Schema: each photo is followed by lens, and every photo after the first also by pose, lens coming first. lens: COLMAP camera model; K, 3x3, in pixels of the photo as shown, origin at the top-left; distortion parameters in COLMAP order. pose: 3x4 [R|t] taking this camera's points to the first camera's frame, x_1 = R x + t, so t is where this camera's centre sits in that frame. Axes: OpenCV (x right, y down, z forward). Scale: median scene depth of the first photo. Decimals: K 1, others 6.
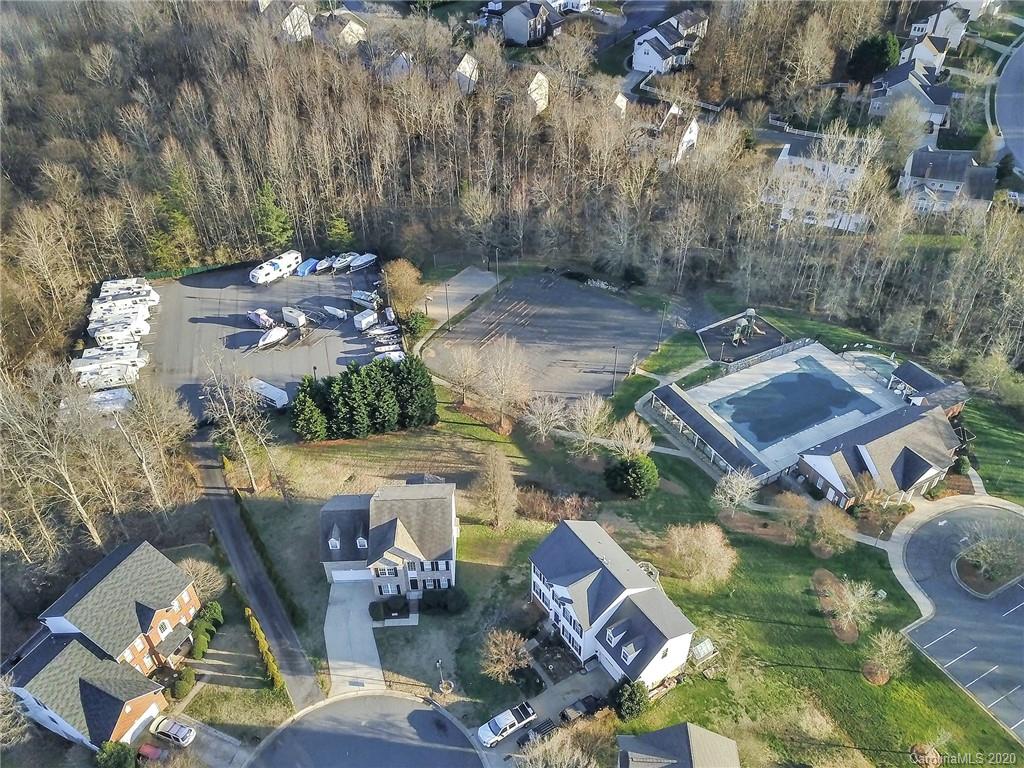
lens RADIAL K [[697.8, 0, 512.0], [0, 697.8, 384.0], [0, 0, 1]] dist [0.017362, -0.016386]
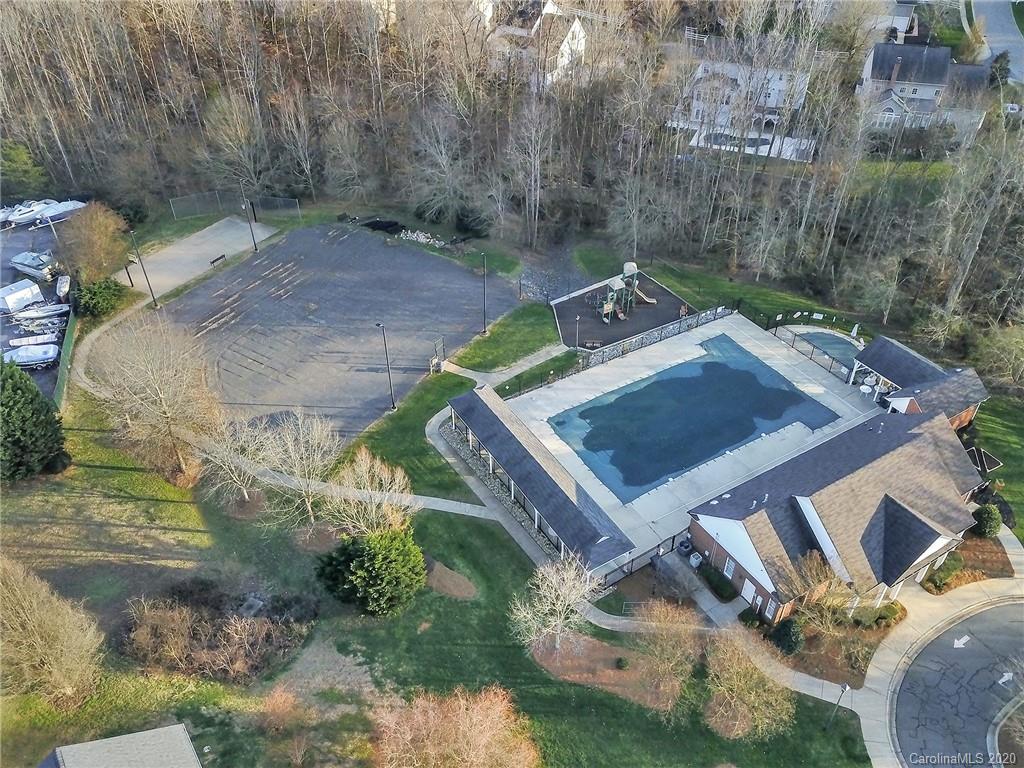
lens RADIAL K [[729.8, 0, 485.8], [0, 729.8, 381.3], [0, 0, 1]] dist [0.057664, -0.065795]
pose [[0.998933, -0.029068, 0.035896, 0.197884], [0.029156, 0.999573, -0.001918, -0.003477], [-0.035825, 0.002963, 0.999354, 0.370366]]
